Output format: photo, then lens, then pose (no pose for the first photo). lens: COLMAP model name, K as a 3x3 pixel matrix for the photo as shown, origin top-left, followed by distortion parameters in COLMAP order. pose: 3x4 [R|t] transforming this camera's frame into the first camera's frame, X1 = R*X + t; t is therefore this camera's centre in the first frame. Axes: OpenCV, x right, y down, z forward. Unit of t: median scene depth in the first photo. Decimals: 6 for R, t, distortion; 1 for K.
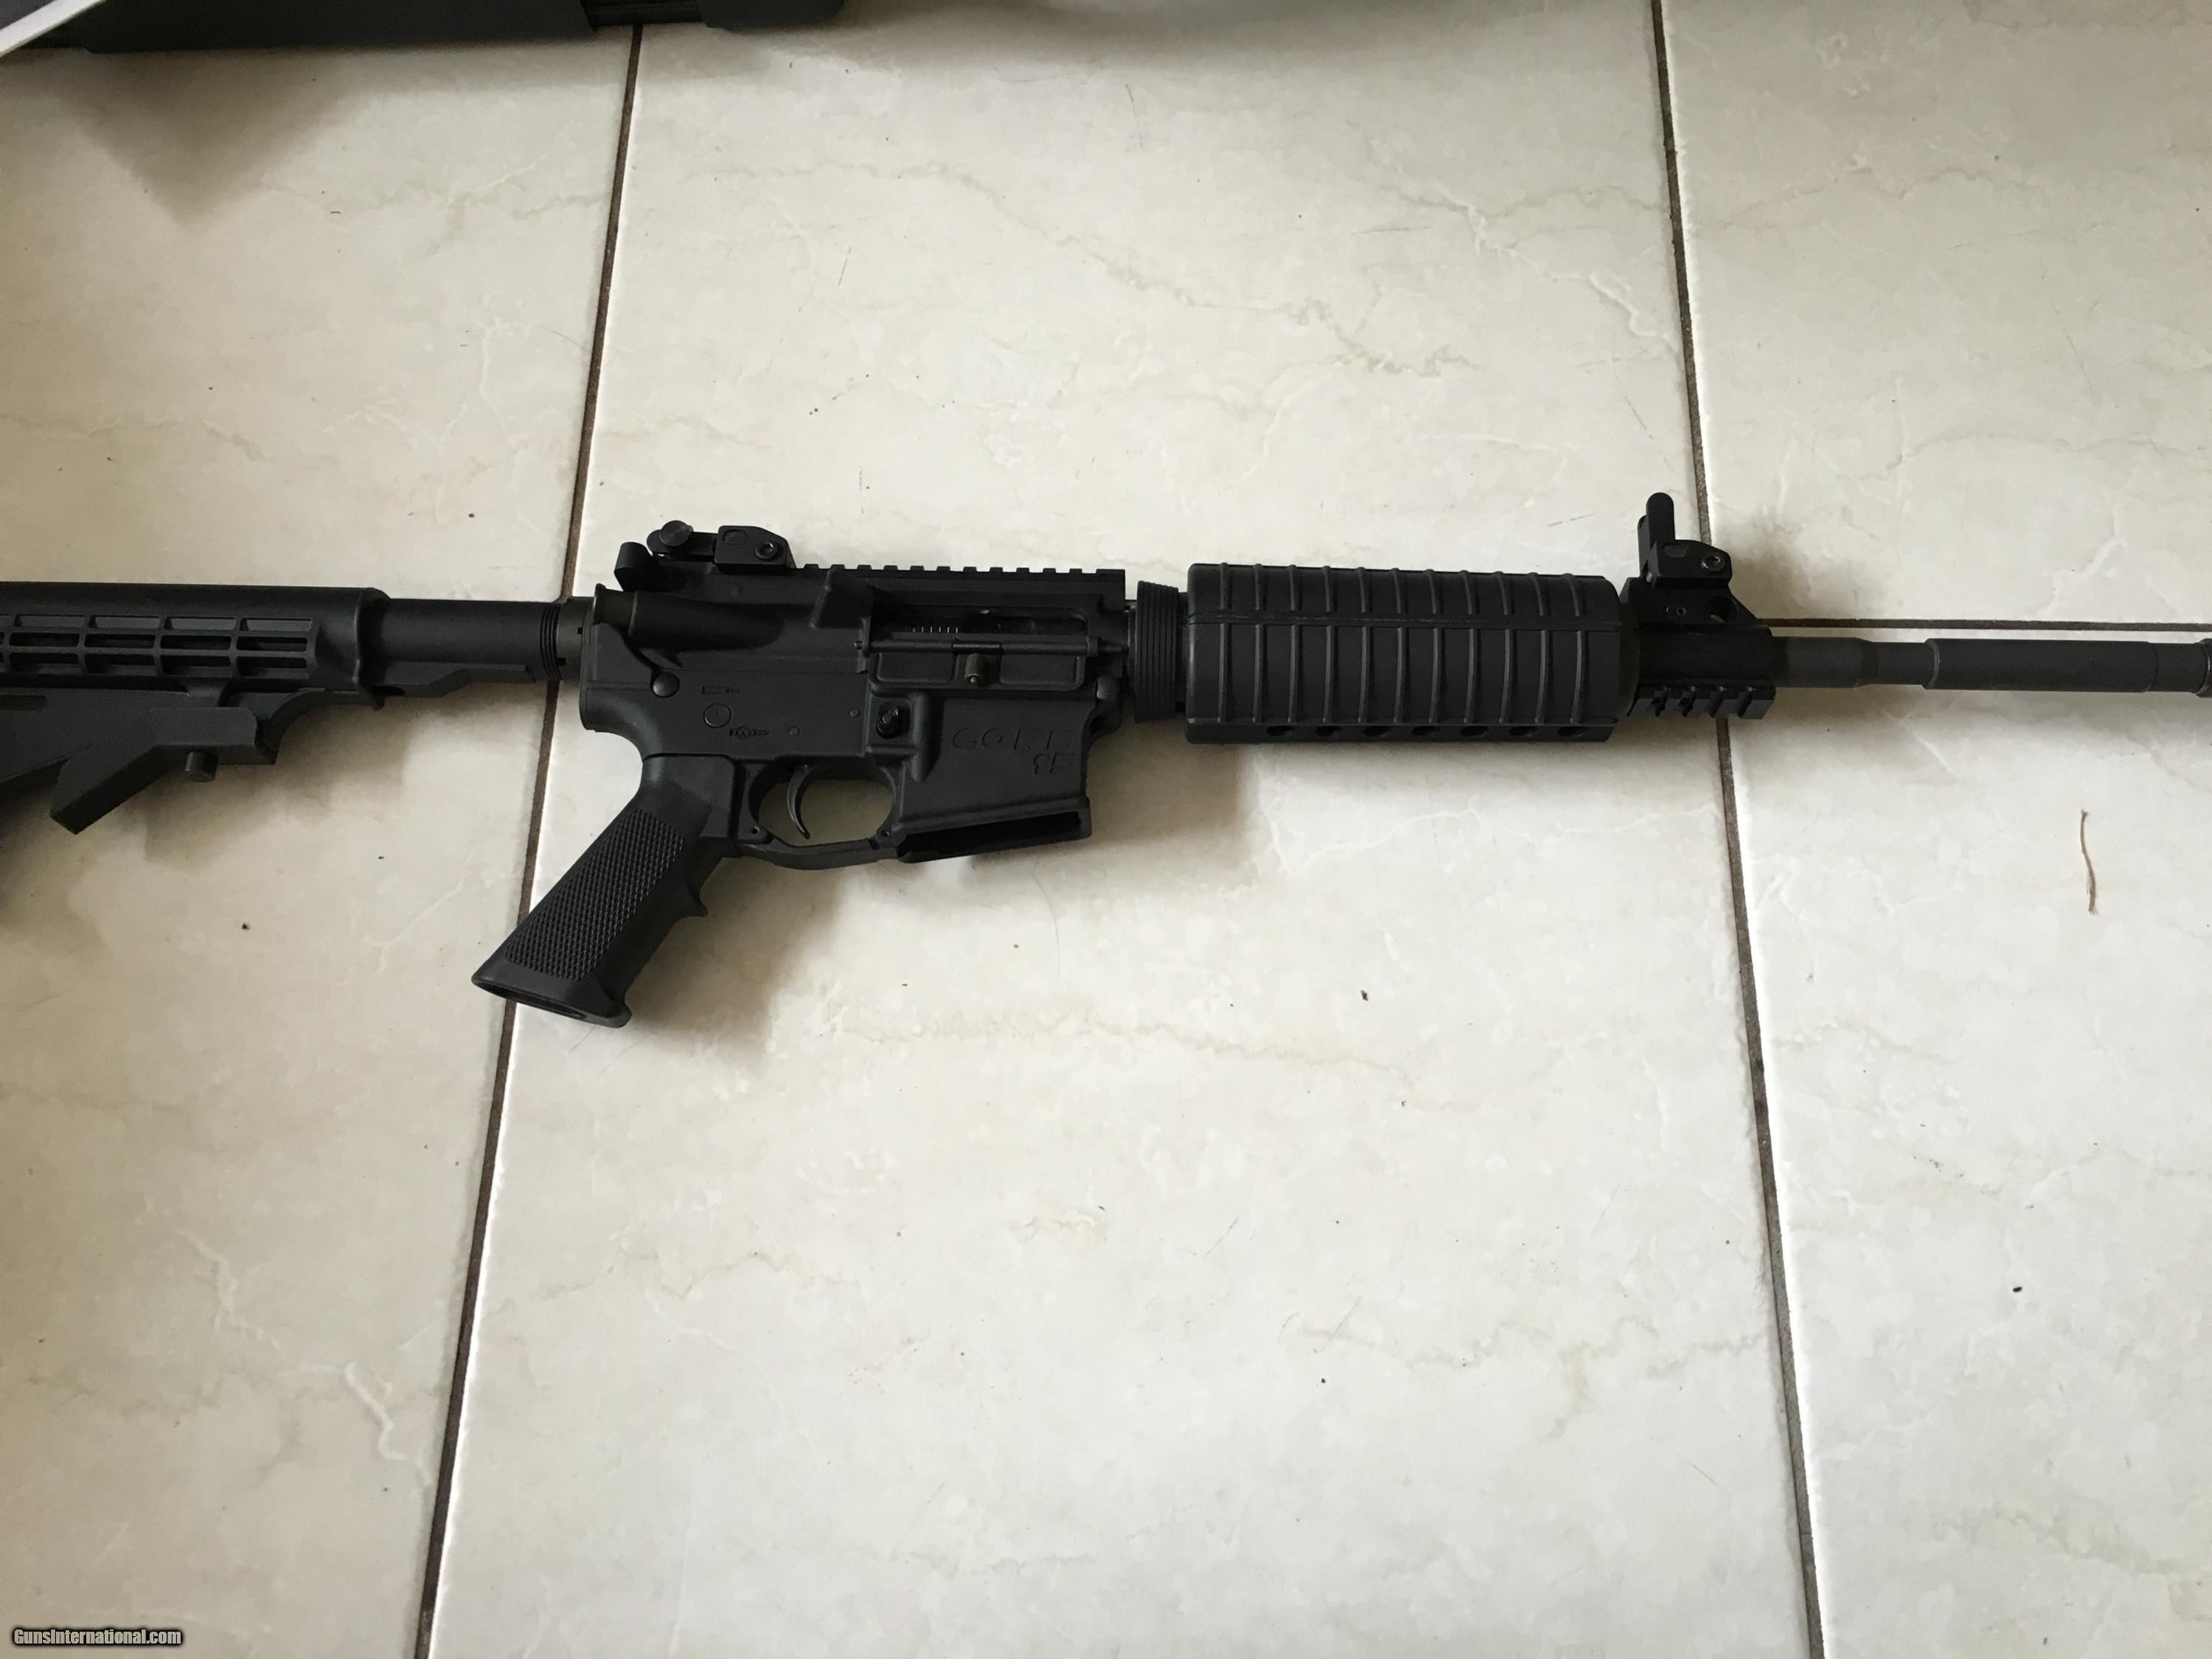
lens RADIAL K [[1886.6, 0, 1106.0], [0, 1886.6, 829.5], [0, 0, 1]] dist [0.090648, -0.153514]
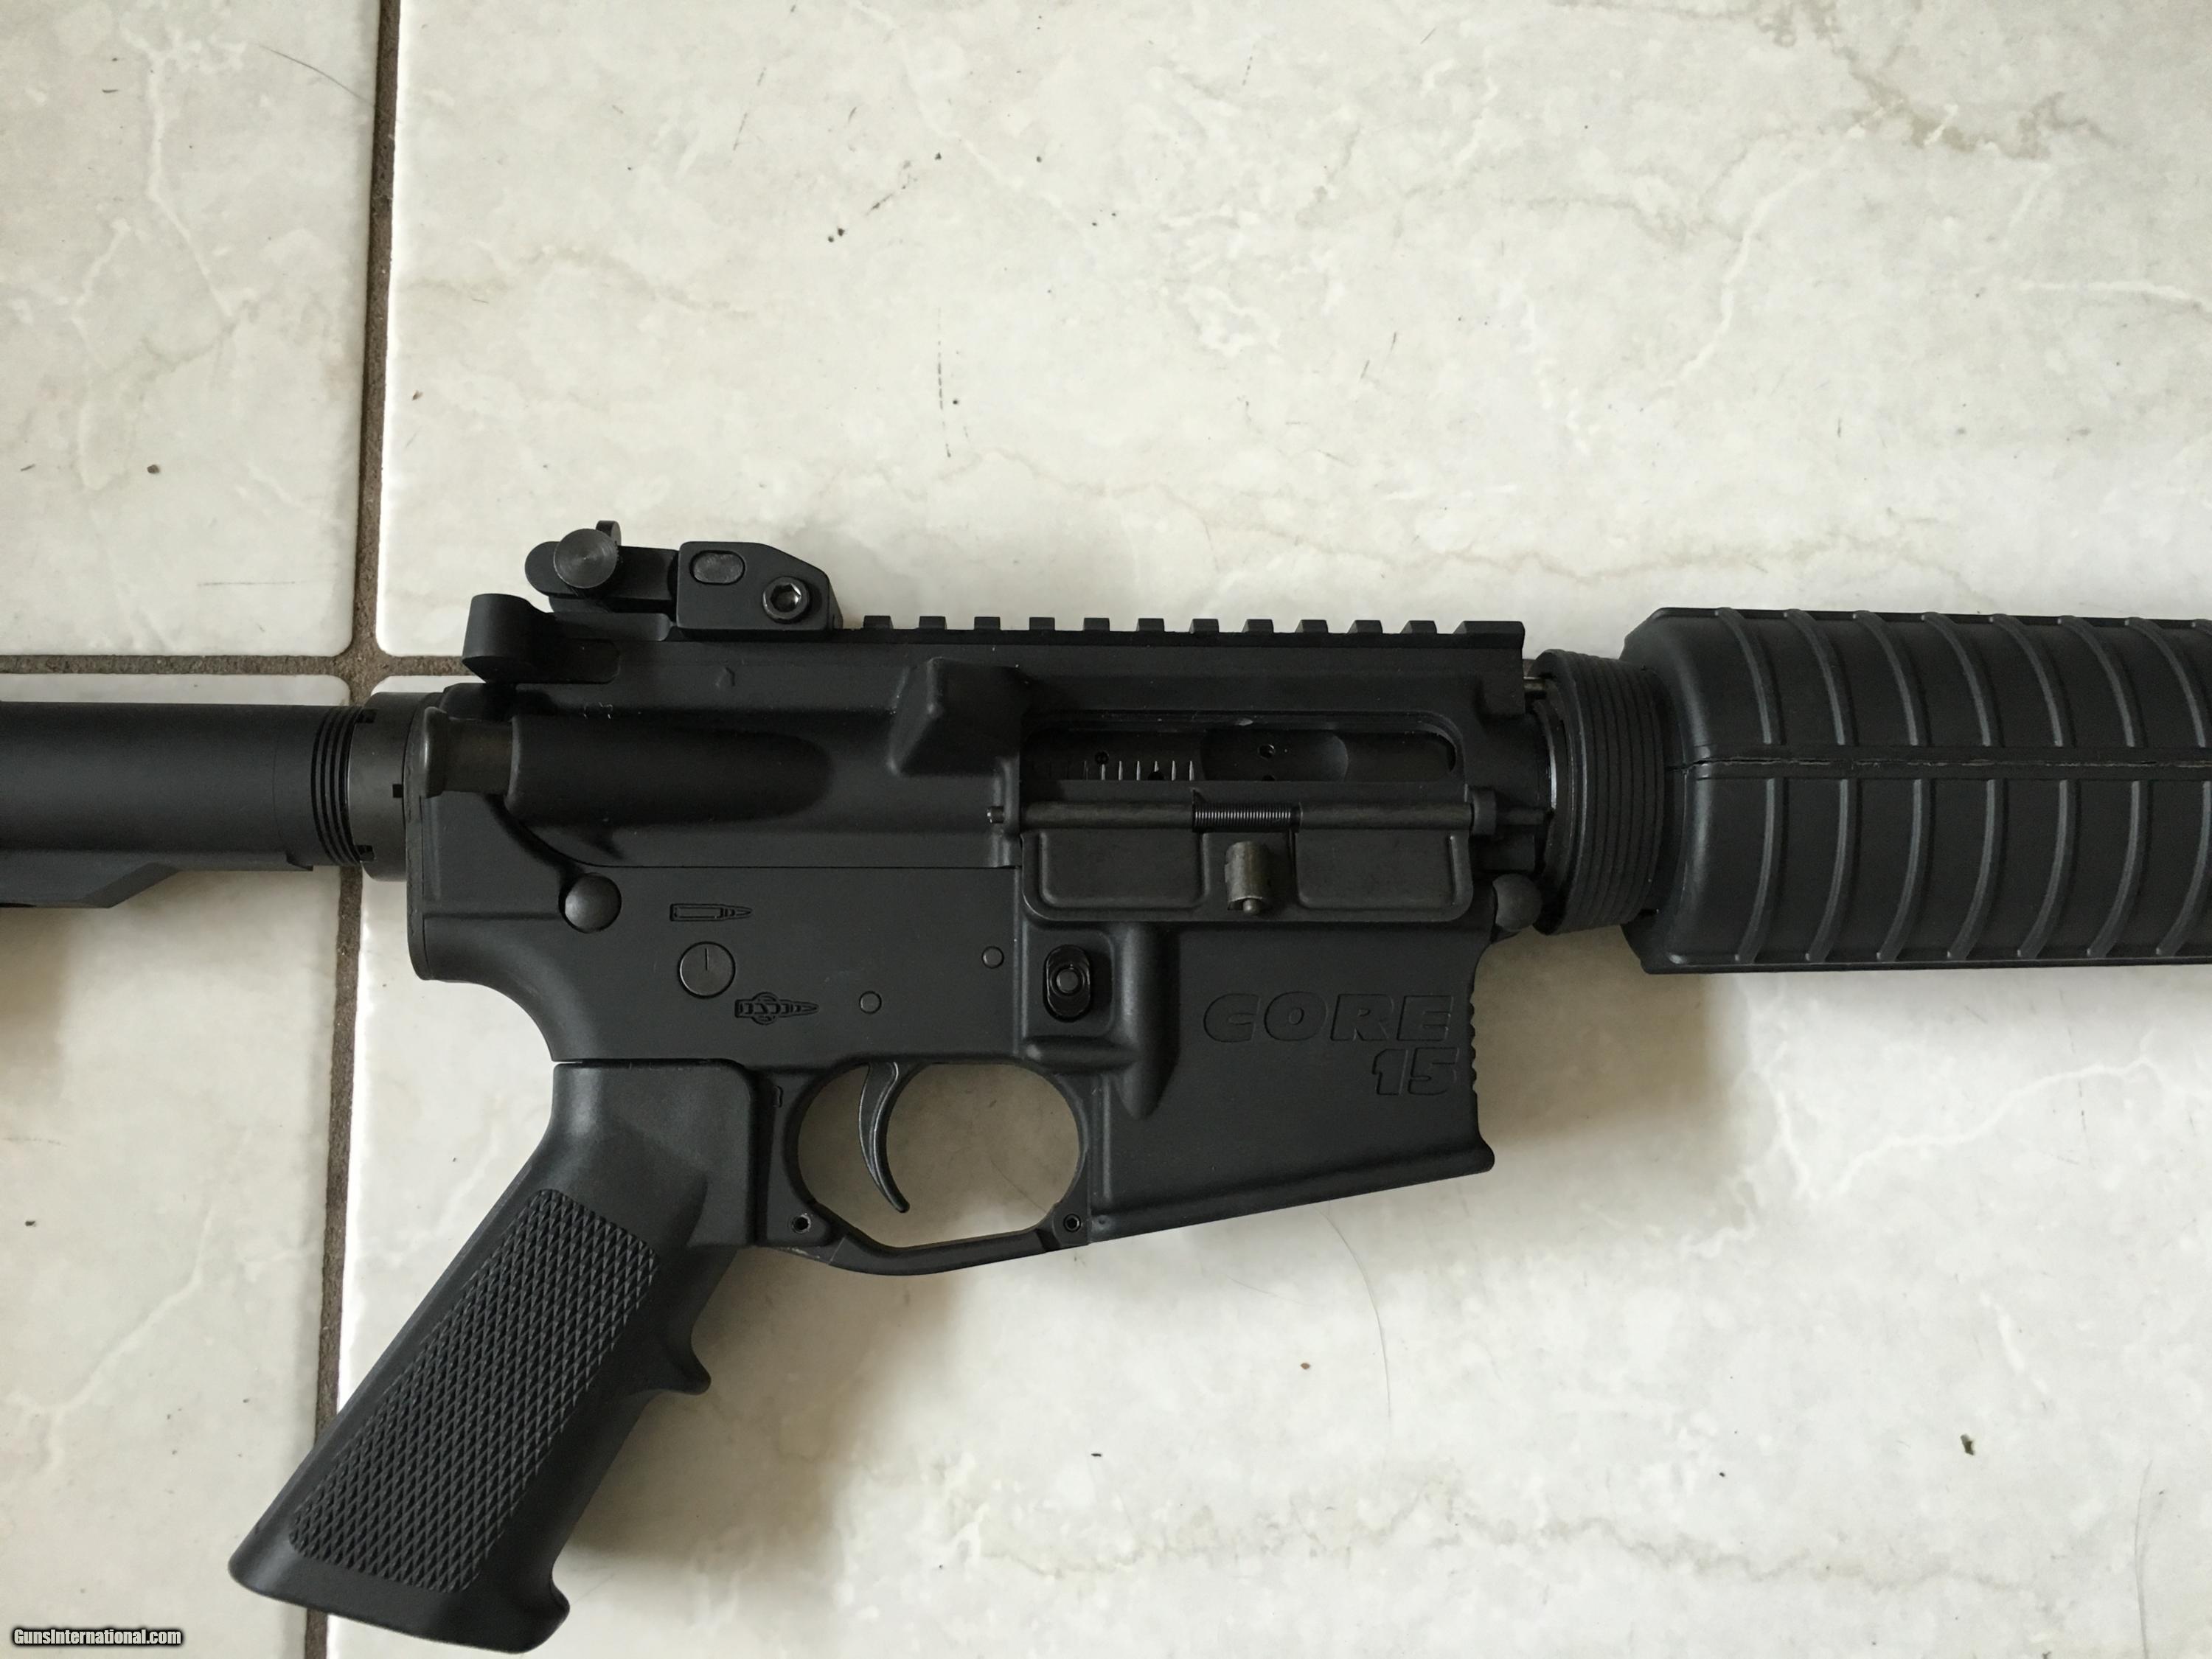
lens RADIAL K [[1886.6, 0, 1106.0], [0, 1886.6, 829.5], [0, 0, 1]] dist [0.090648, -0.153514]
pose [[0.997685, -0.021937, 0.064373, -0.121604], [0.007689, 0.976863, 0.213728, -0.177877], [-0.067572, -0.212738, 0.974770, 0.482916]]
